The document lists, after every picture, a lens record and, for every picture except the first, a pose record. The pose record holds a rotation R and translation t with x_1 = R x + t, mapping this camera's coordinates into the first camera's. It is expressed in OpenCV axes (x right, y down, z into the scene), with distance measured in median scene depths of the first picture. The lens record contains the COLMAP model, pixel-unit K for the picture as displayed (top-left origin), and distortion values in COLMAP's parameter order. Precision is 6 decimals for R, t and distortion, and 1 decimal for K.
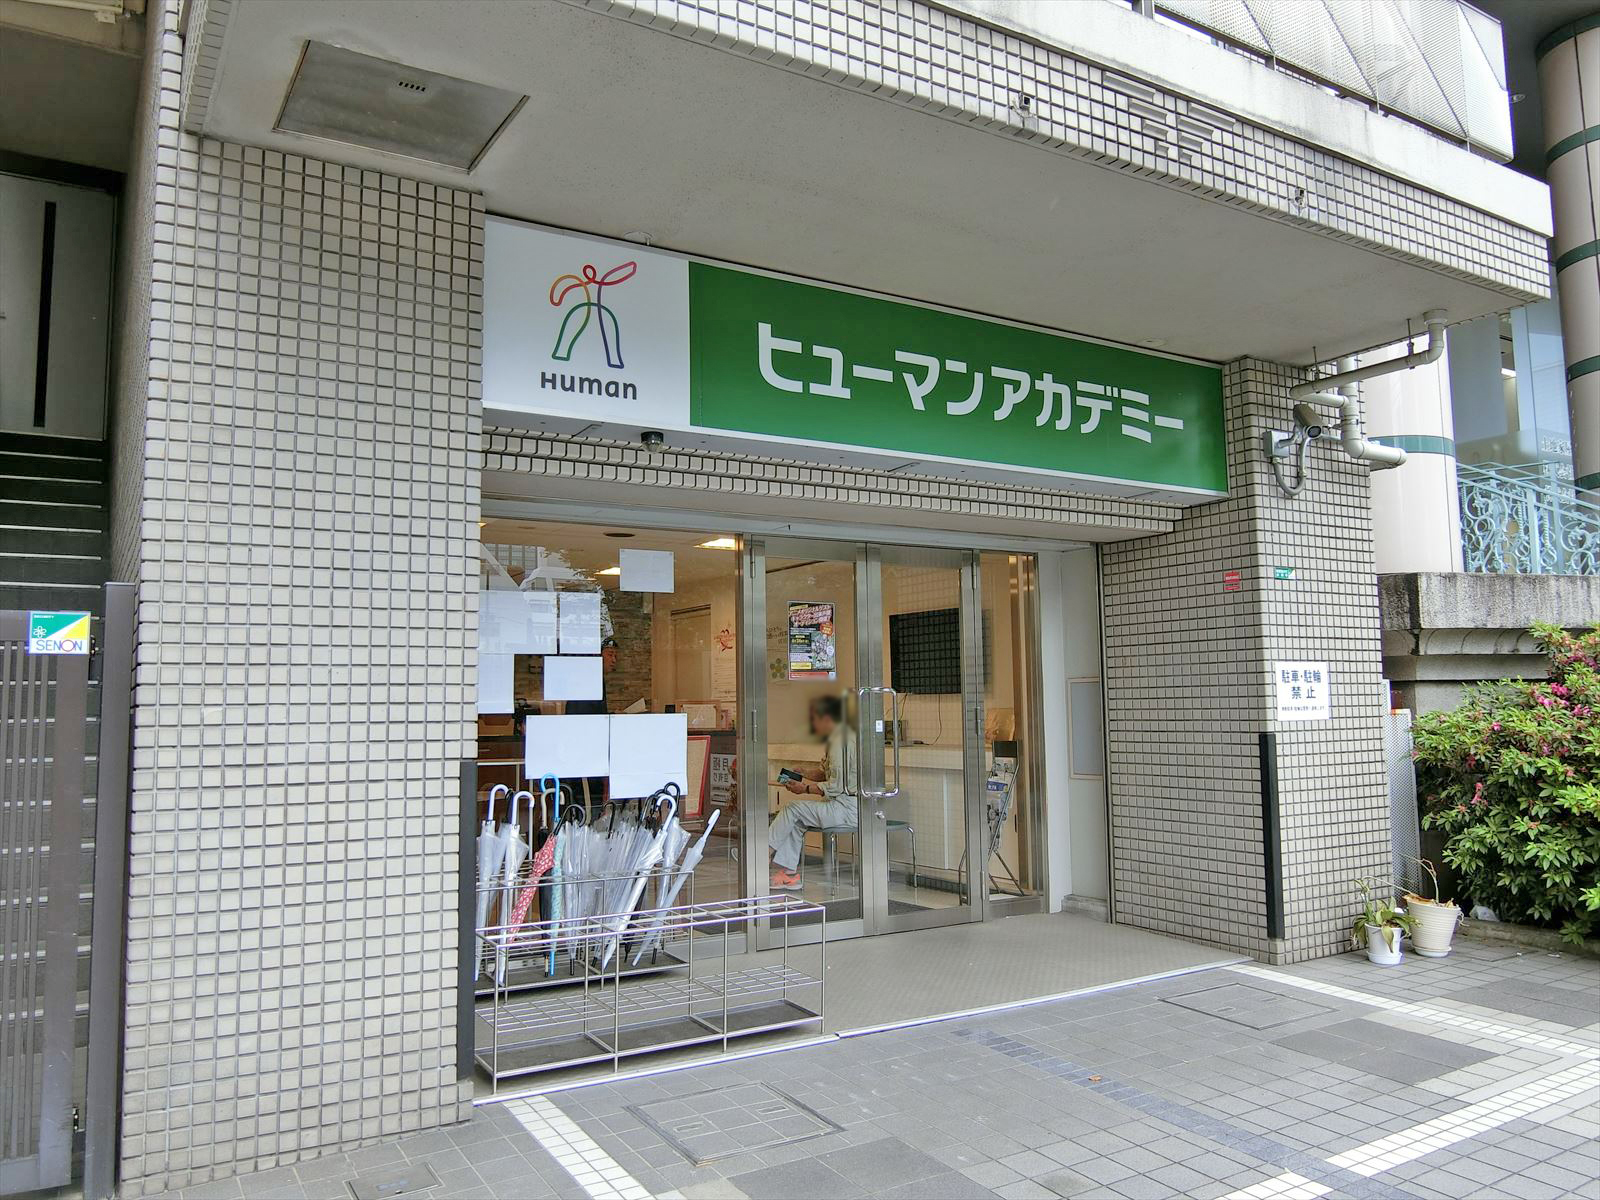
lens RADIAL K [[1221.4, 0, 799.7], [0, 1221.4, 601.6], [0, 0, 1]] dist [-0.015673, -0.006402]
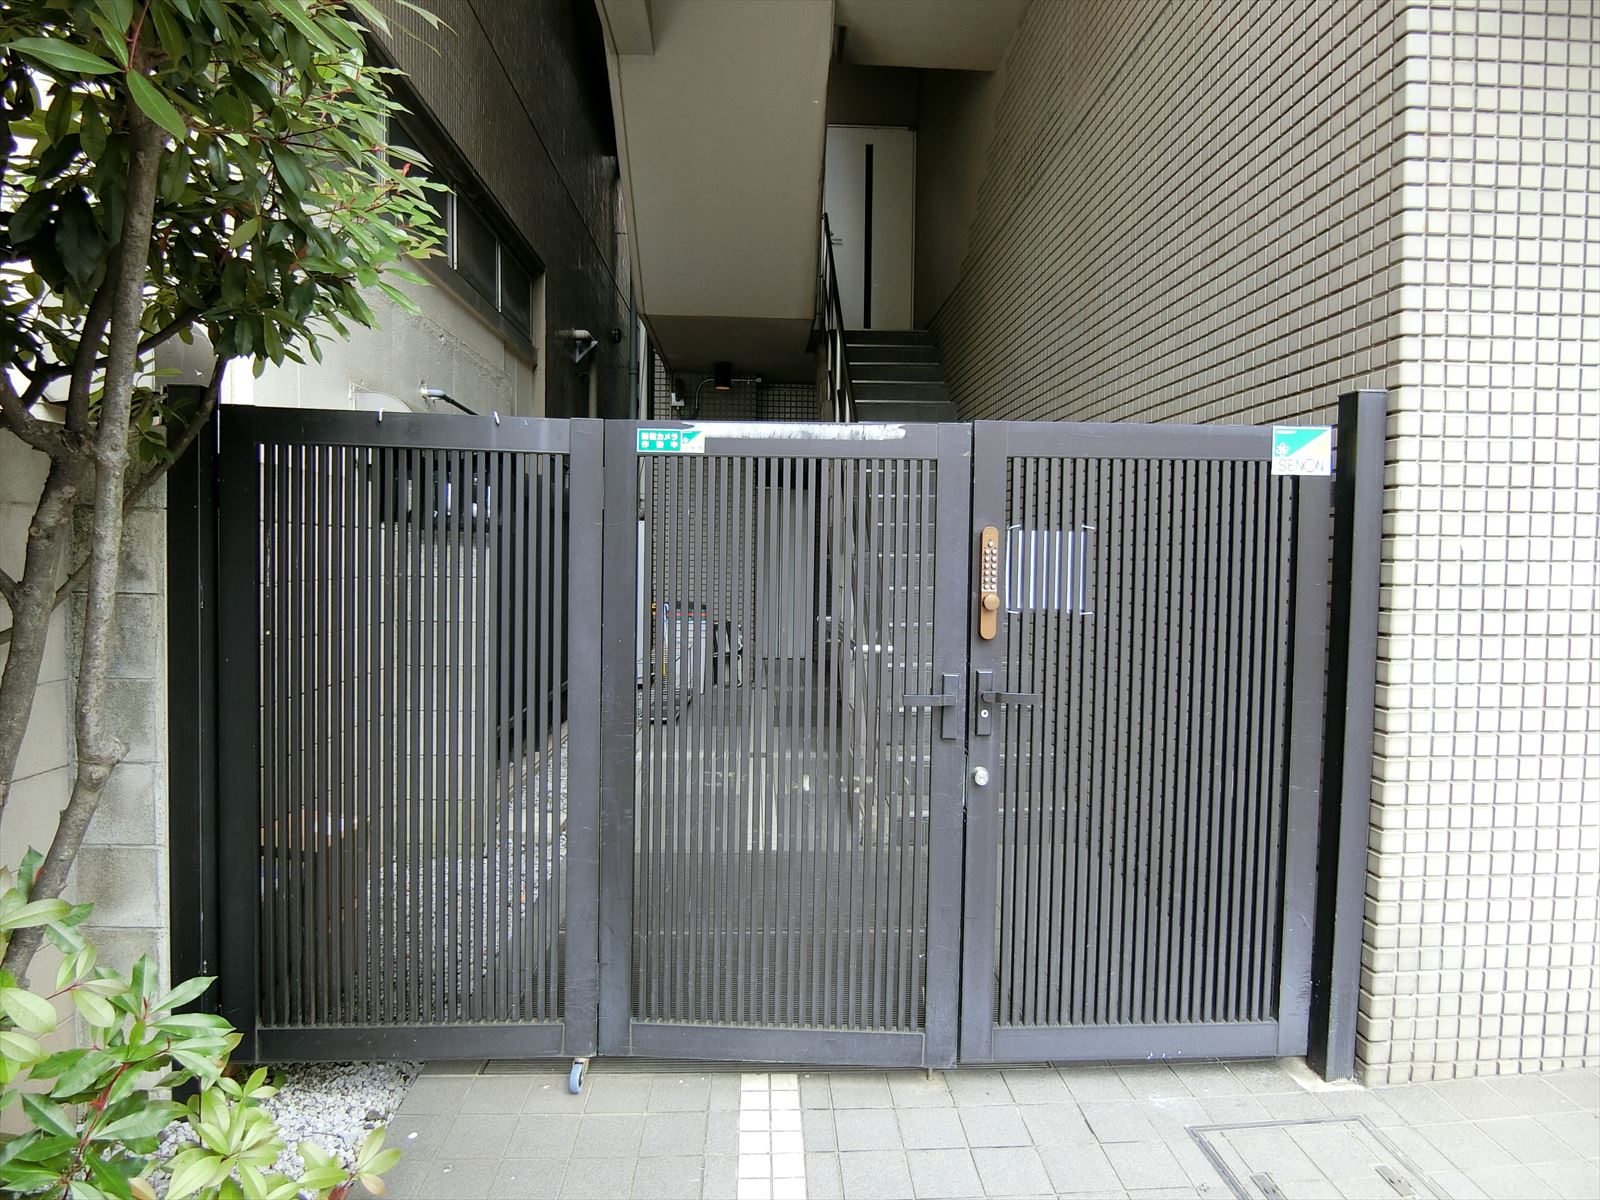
lens RADIAL K [[917.7, 0, 801.3], [0, 917.7, 594.9], [0, 0, 1]] dist [-0.002089, -0.000835]
pose [[0.873782, 0.044631, -0.484265, -0.392557], [0.020136, 0.991606, 0.127722, 0.024360], [0.485900, -0.121352, 0.865549, 0.158835]]
